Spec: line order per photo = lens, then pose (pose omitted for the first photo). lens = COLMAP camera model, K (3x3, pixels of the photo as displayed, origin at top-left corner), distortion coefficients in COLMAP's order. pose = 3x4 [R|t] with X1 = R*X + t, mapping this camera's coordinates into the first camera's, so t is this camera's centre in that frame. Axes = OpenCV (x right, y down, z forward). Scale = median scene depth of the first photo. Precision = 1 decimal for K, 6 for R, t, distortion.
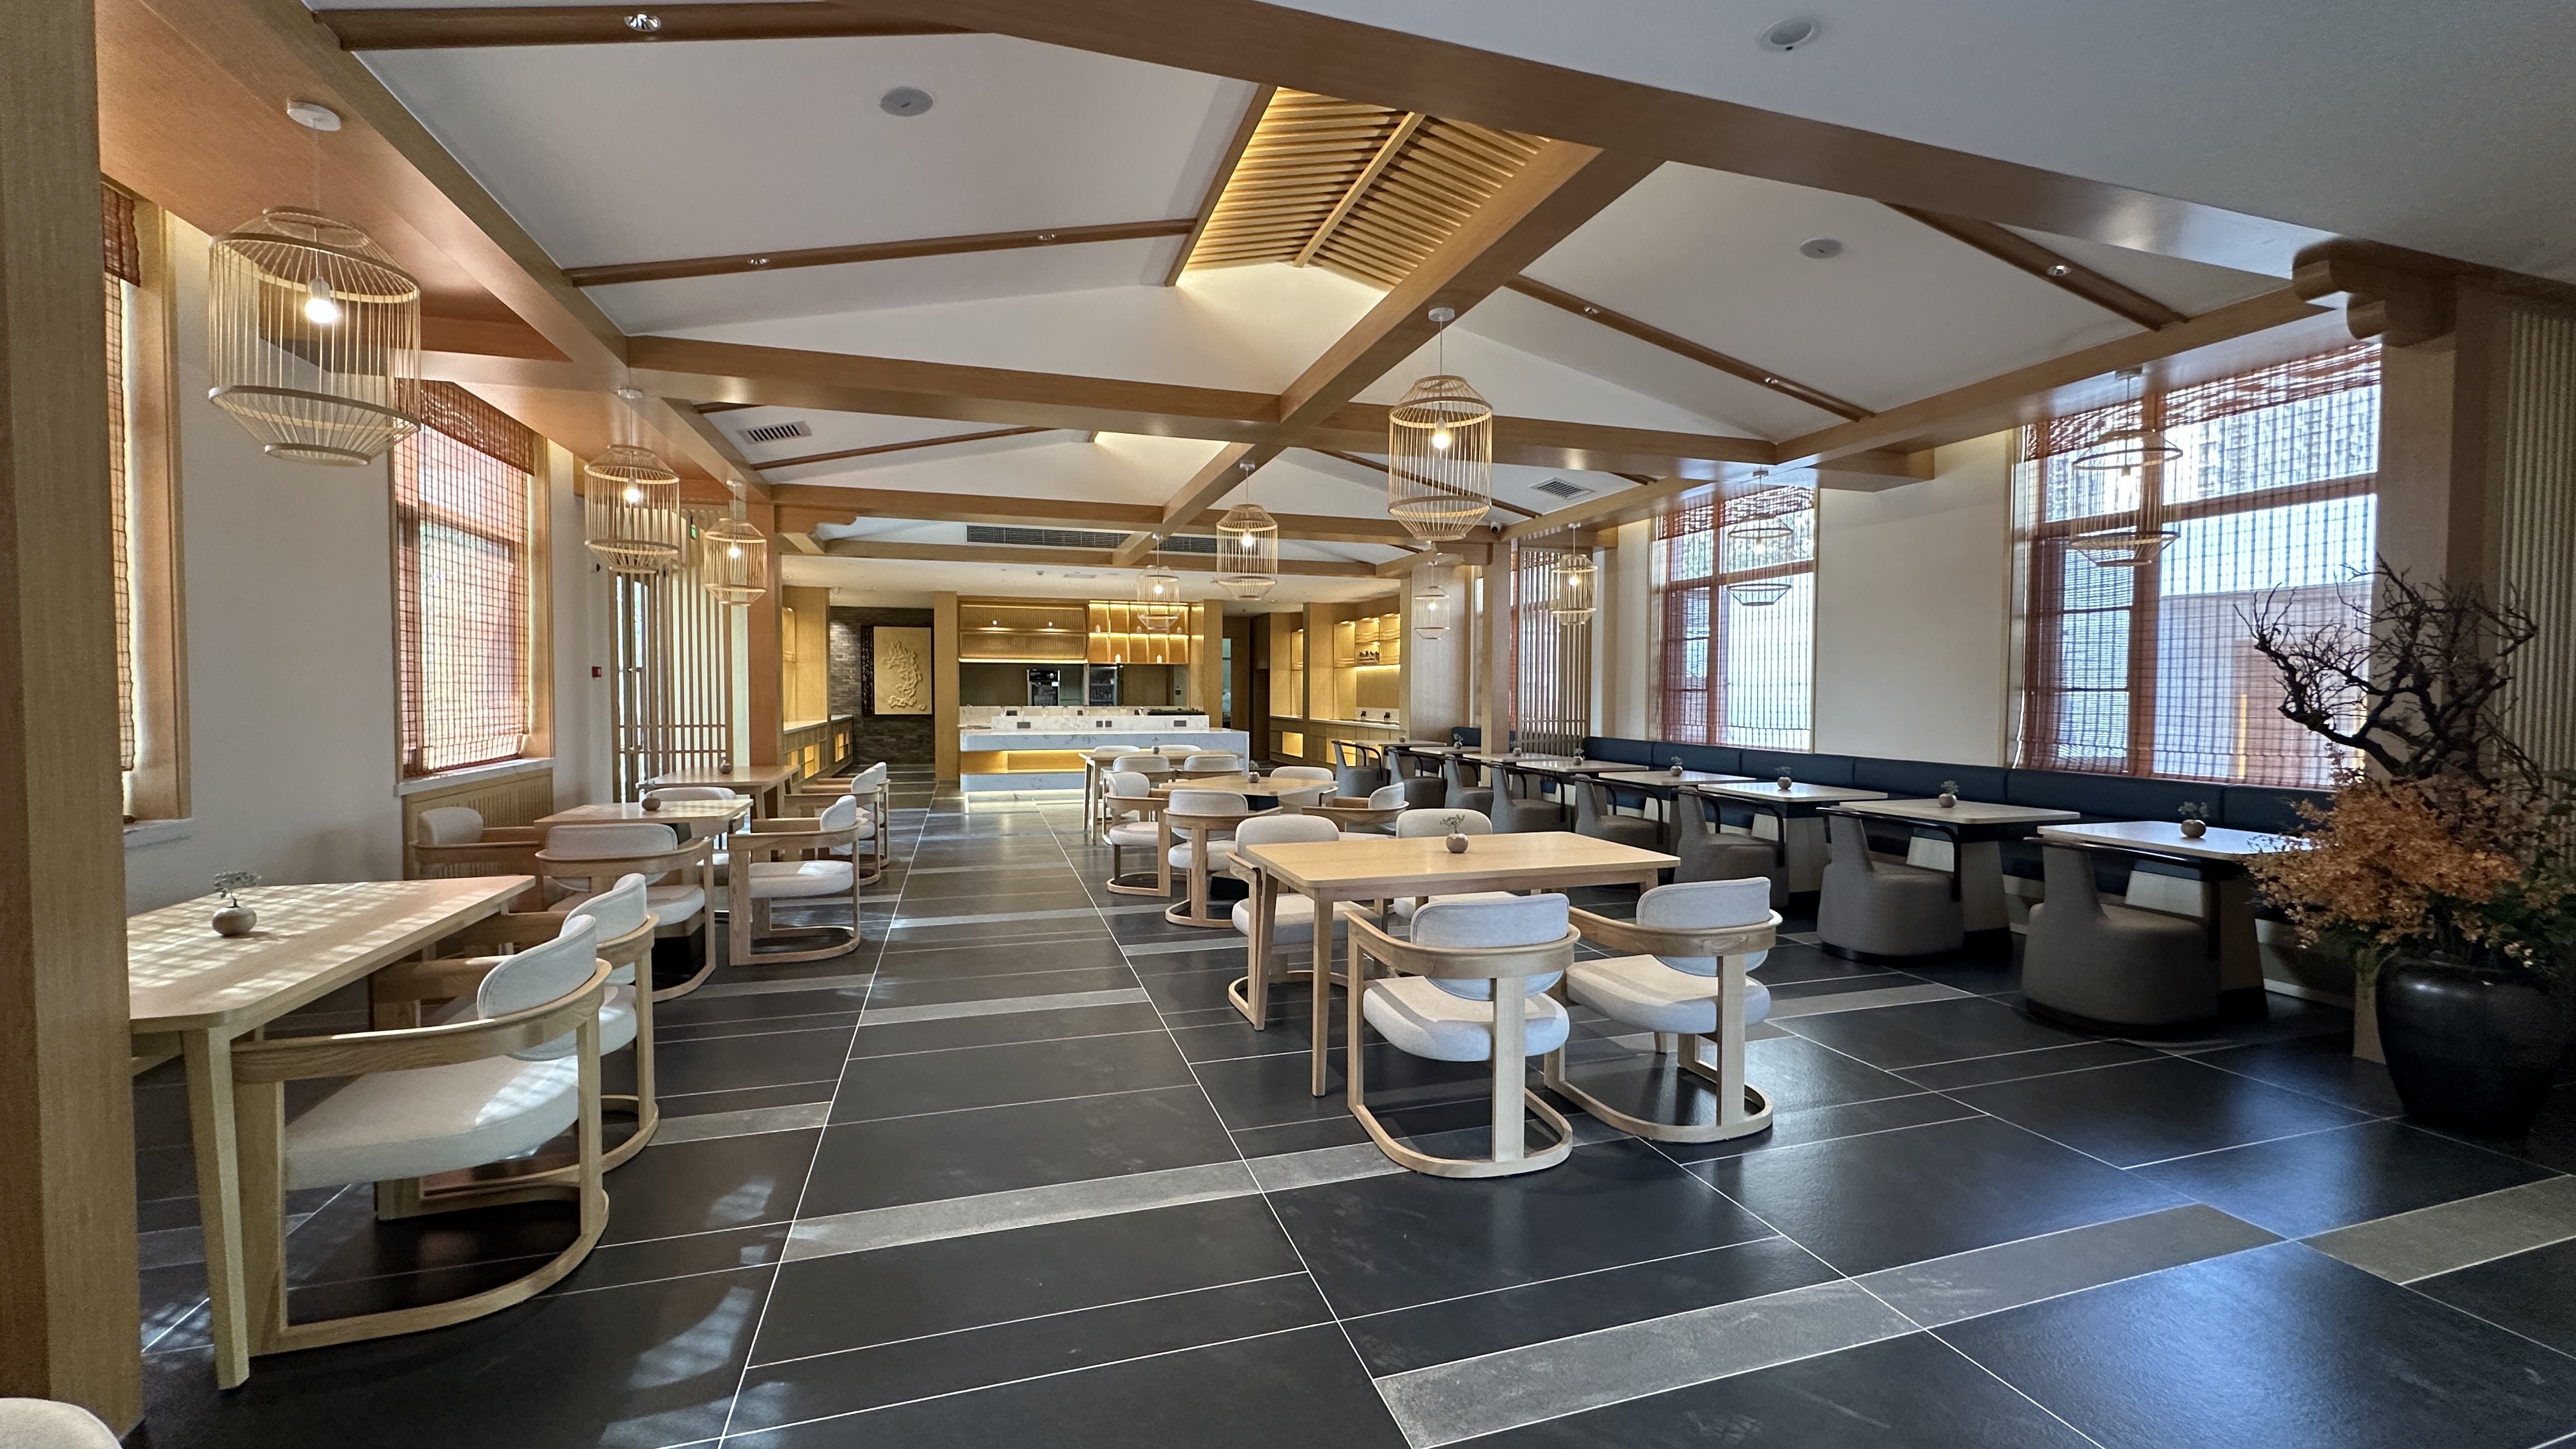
lens RADIAL K [[1023.6, 0, 1291.2], [0, 1023.6, 725.9], [0, 0, 1]] dist [-0.000607, -0.000200]
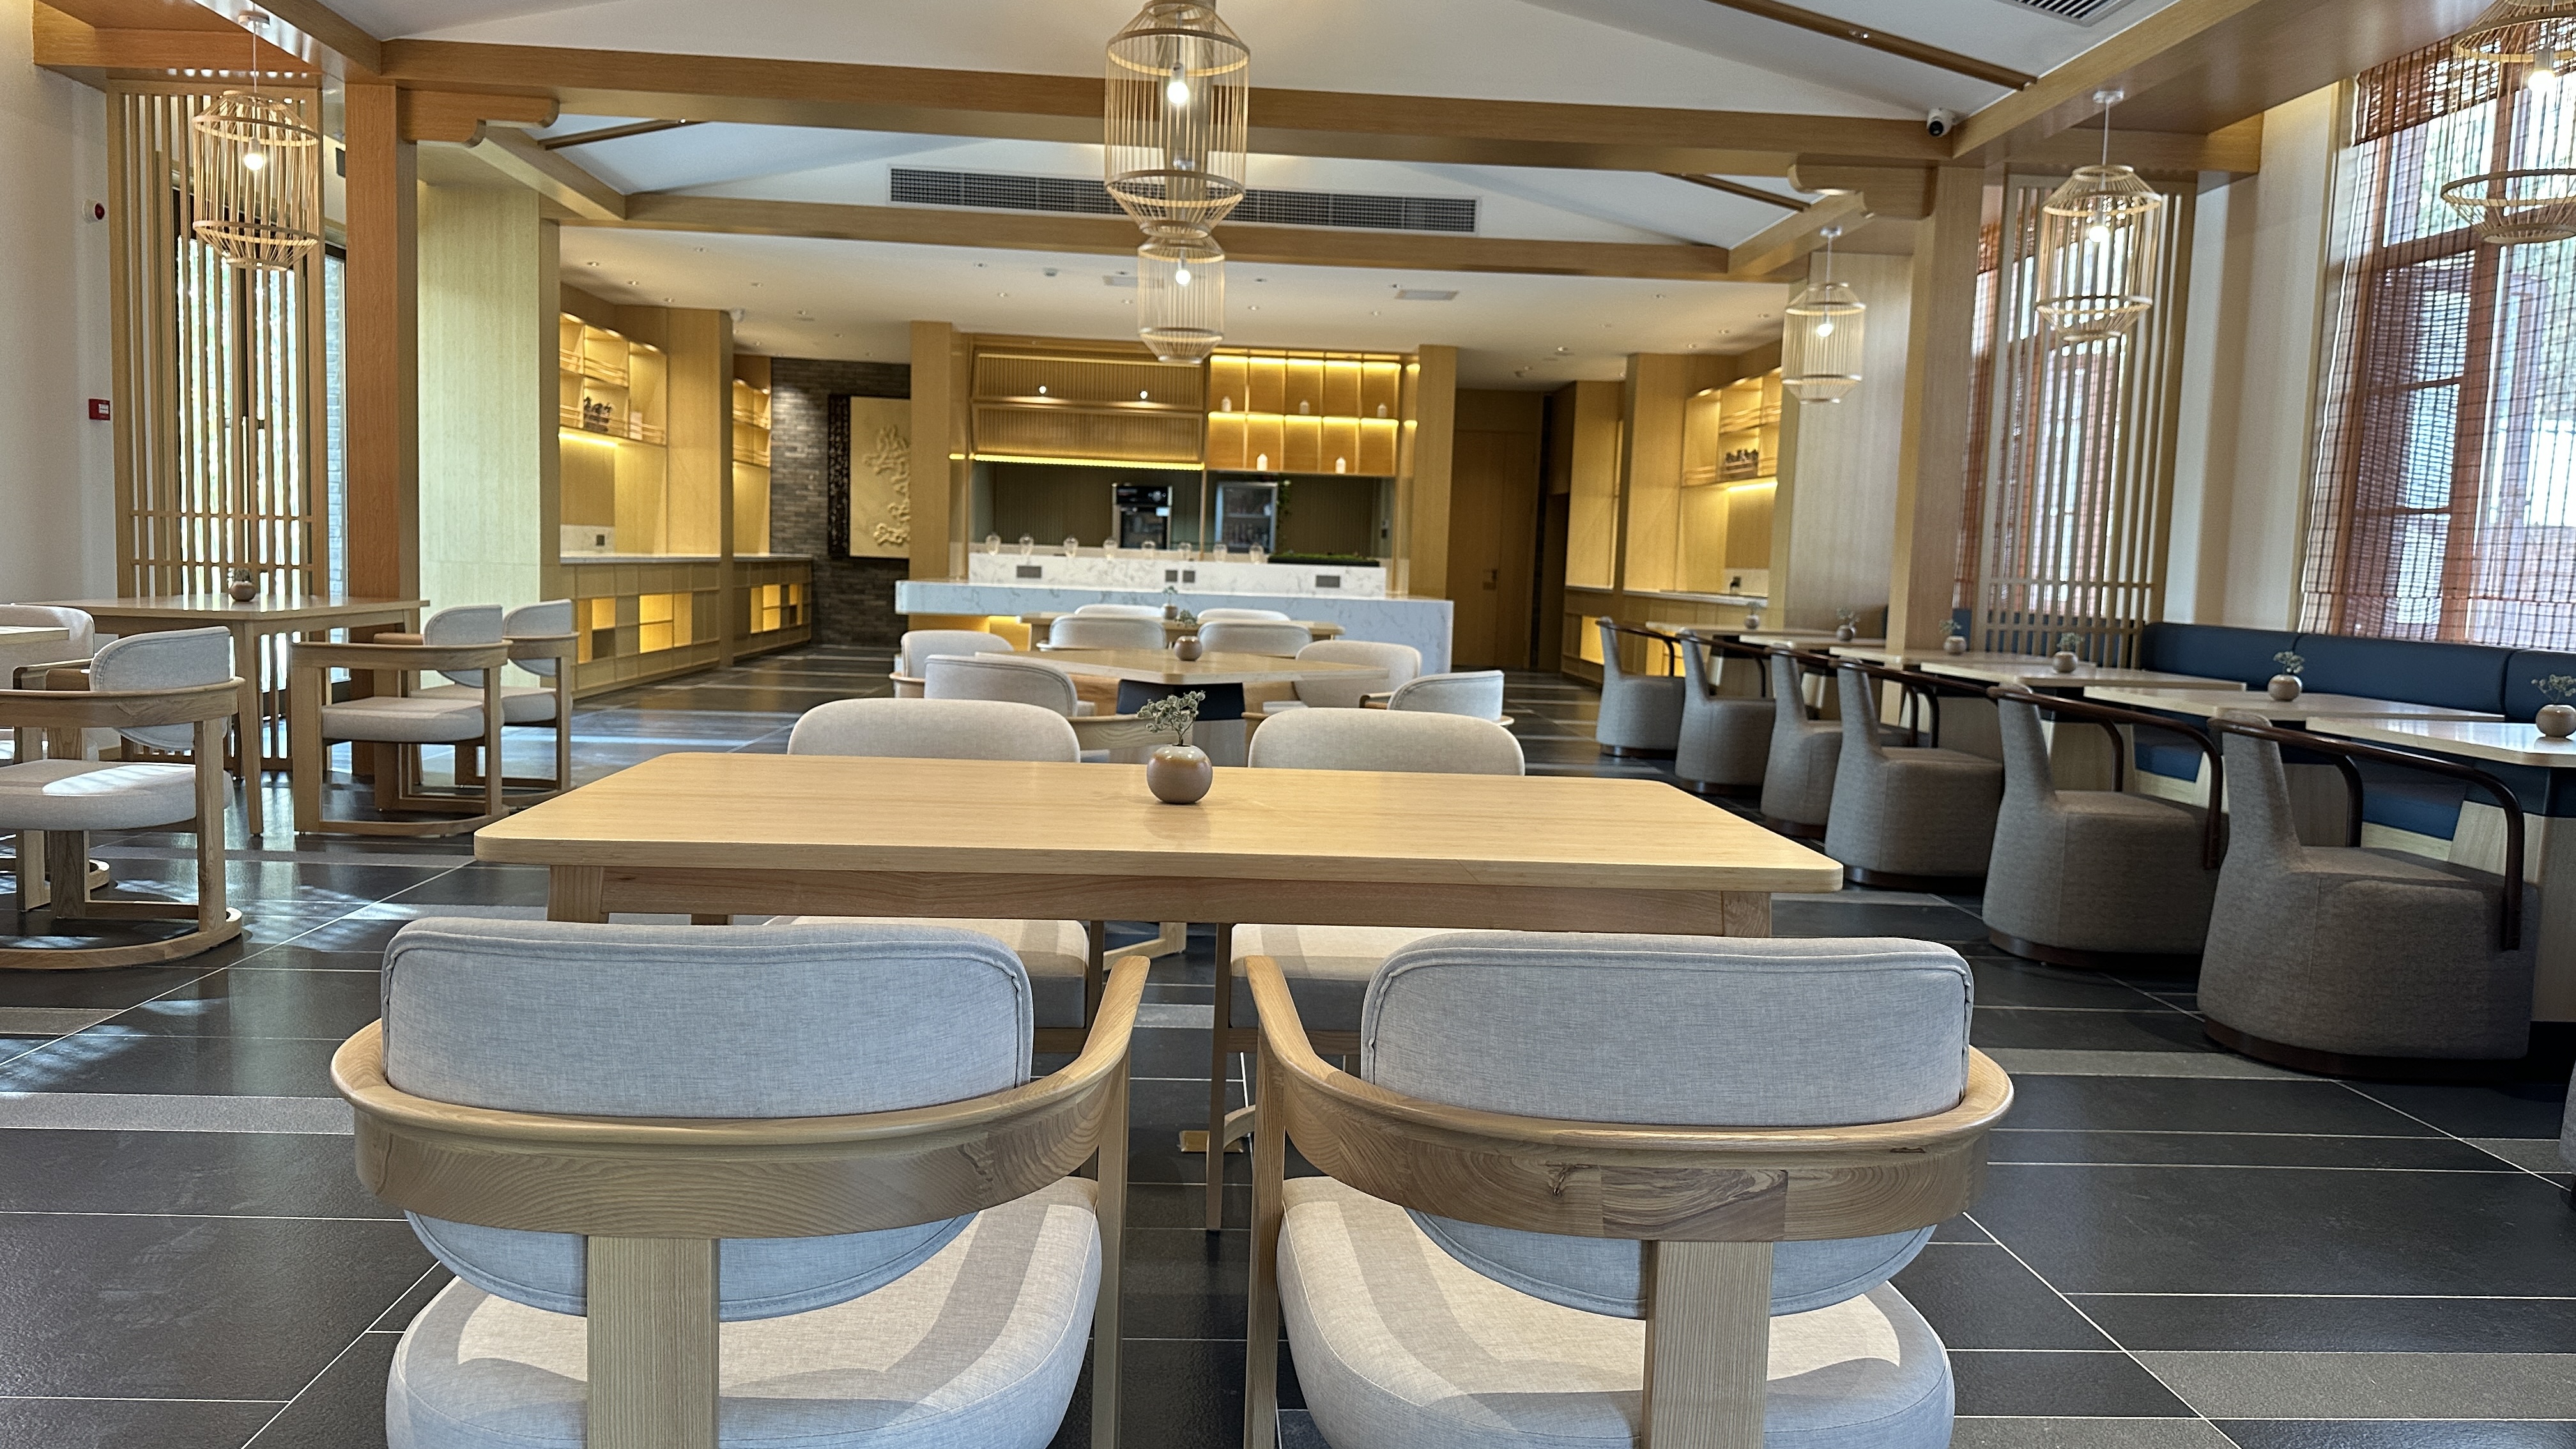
lens RADIAL K [[1801.3, 0, 1292.0], [0, 1801.3, 734.8], [0, 0, 1]] dist [0.047399, -0.037803]
pose [[0.968555, 0.054849, -0.242677, 0.264546], [-0.040504, 0.997146, 0.063713, 0.048727], [0.245479, -0.051881, 0.968013, 0.343346]]
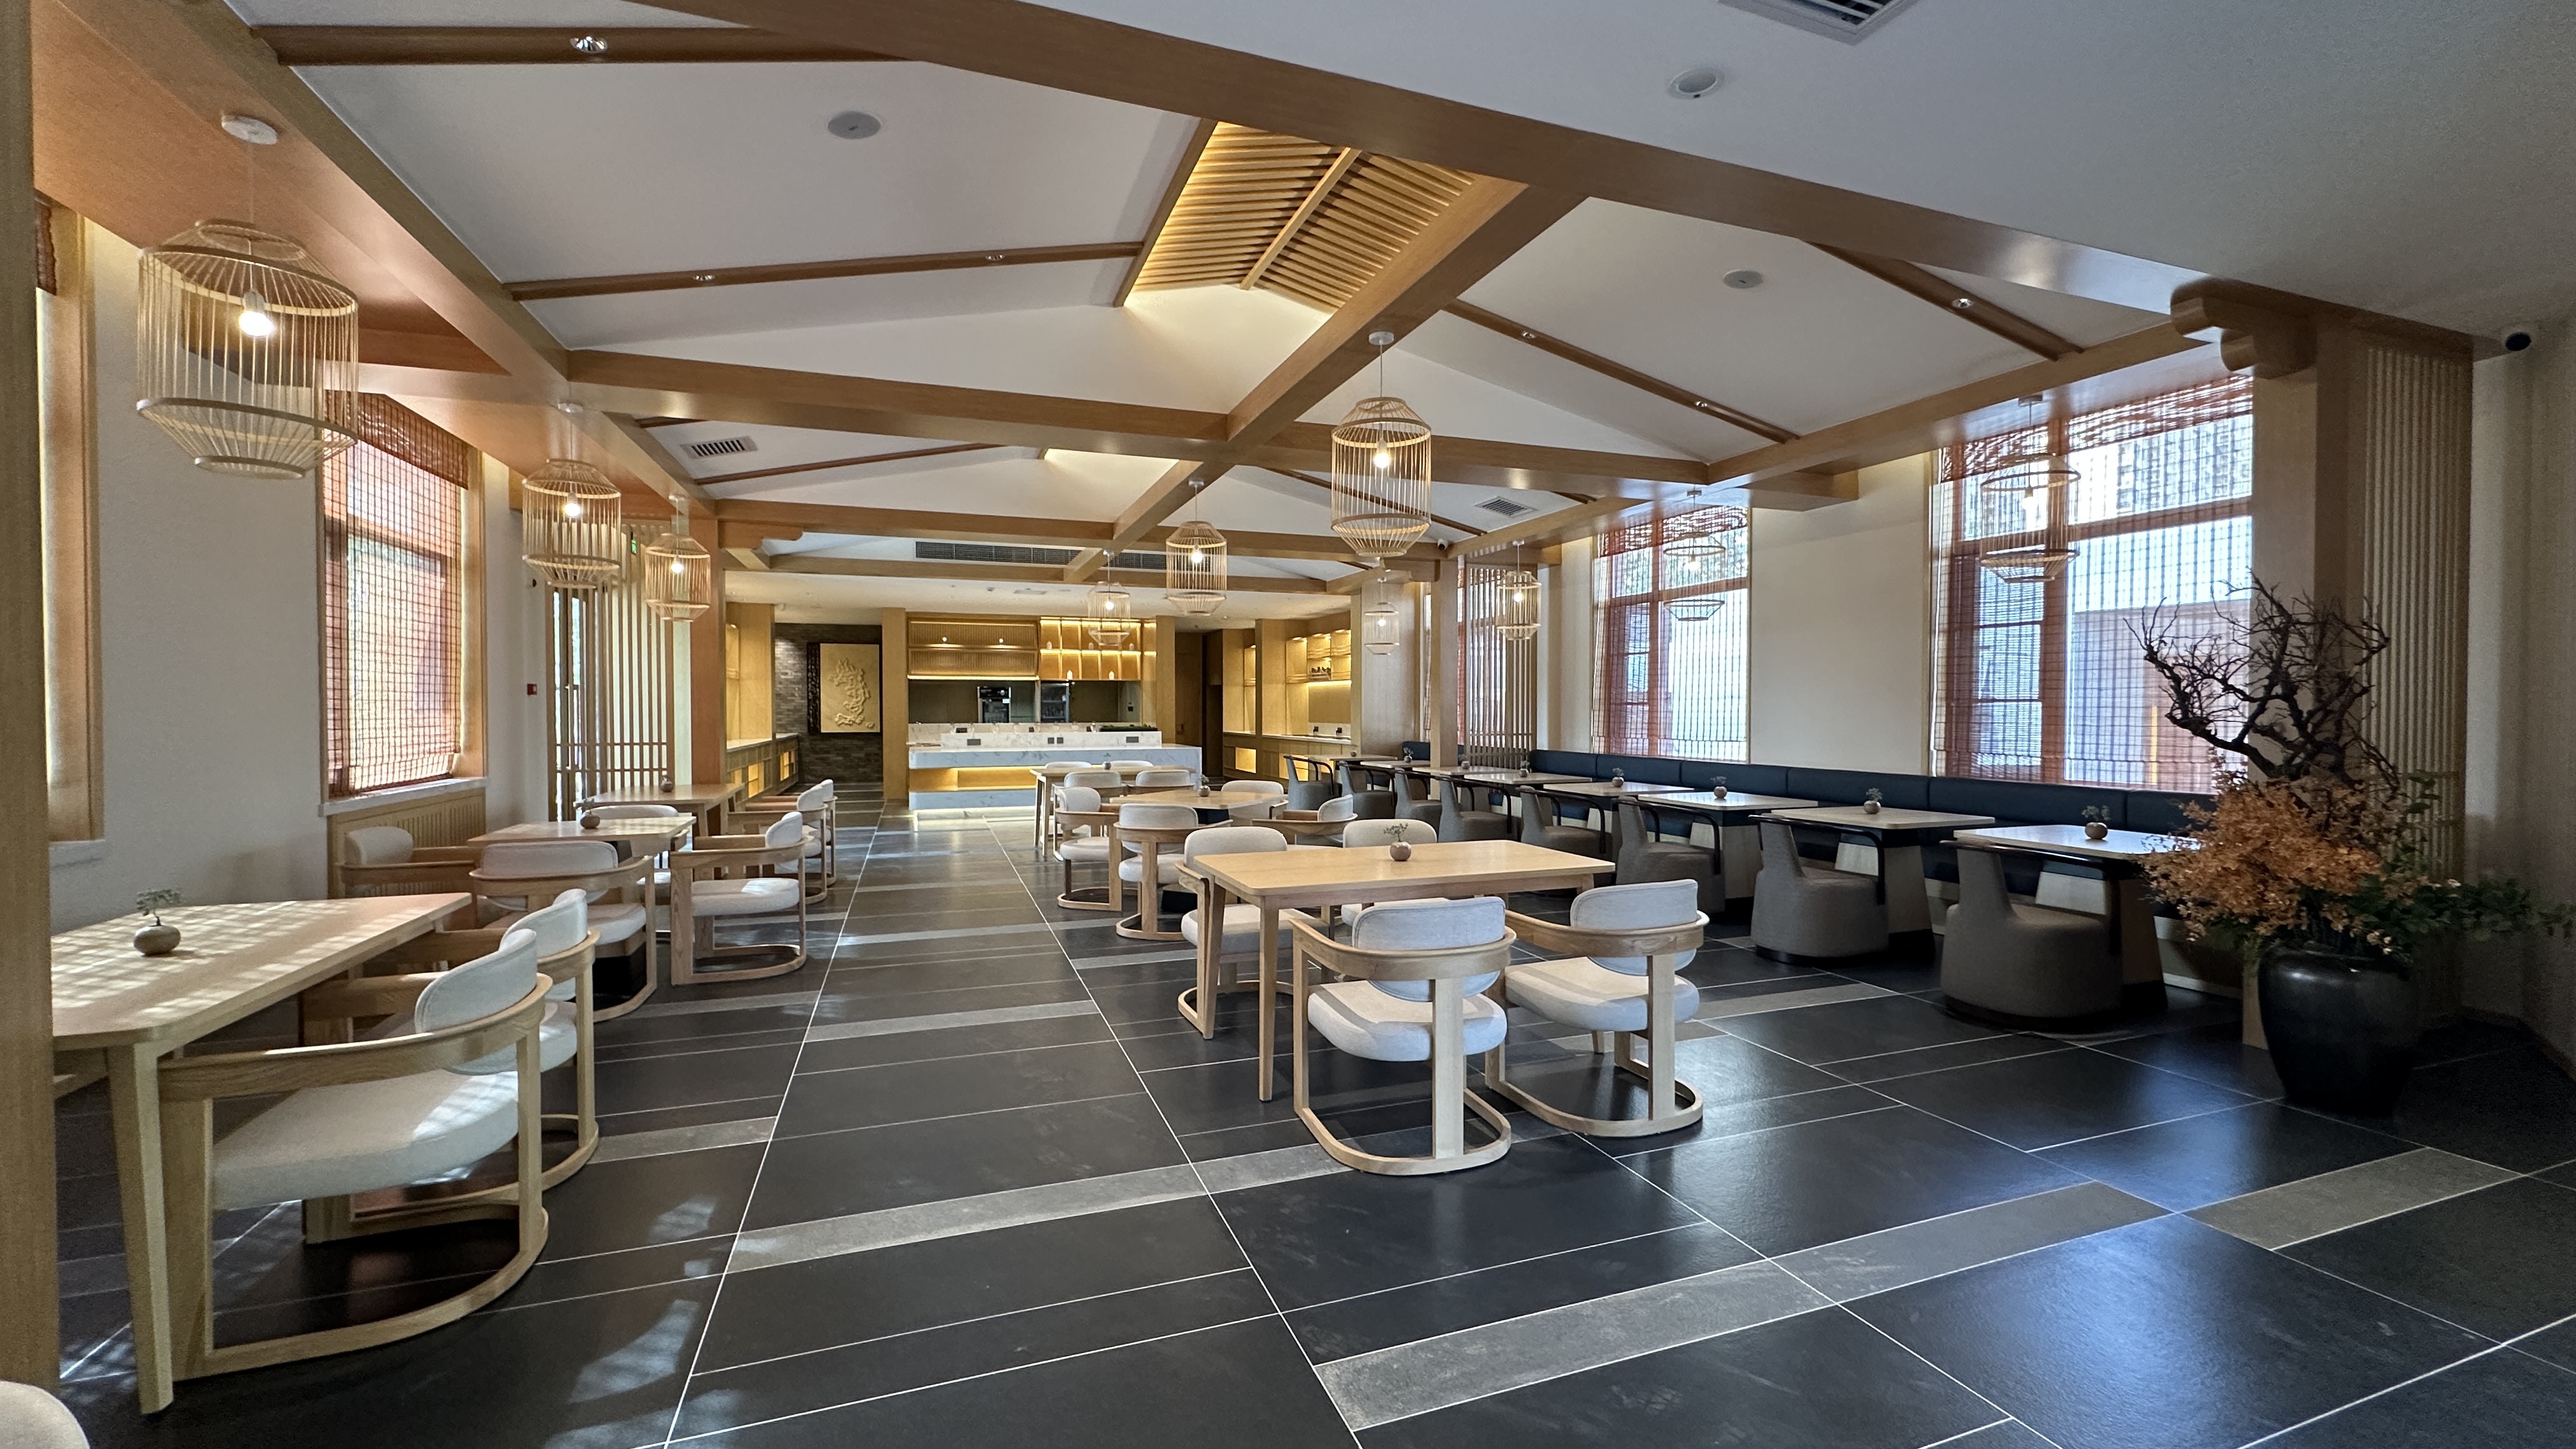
lens RADIAL K [[1023.6, 0, 1290.7], [0, 1023.6, 726.5], [0, 0, 1]] dist [-0.000607, -0.000200]
pose [[0.999020, -0.005220, 0.043946, 0.006107], [0.005908, 0.999861, -0.015559, 0.003674], [-0.043859, 0.015804, 0.998913, -0.015877]]
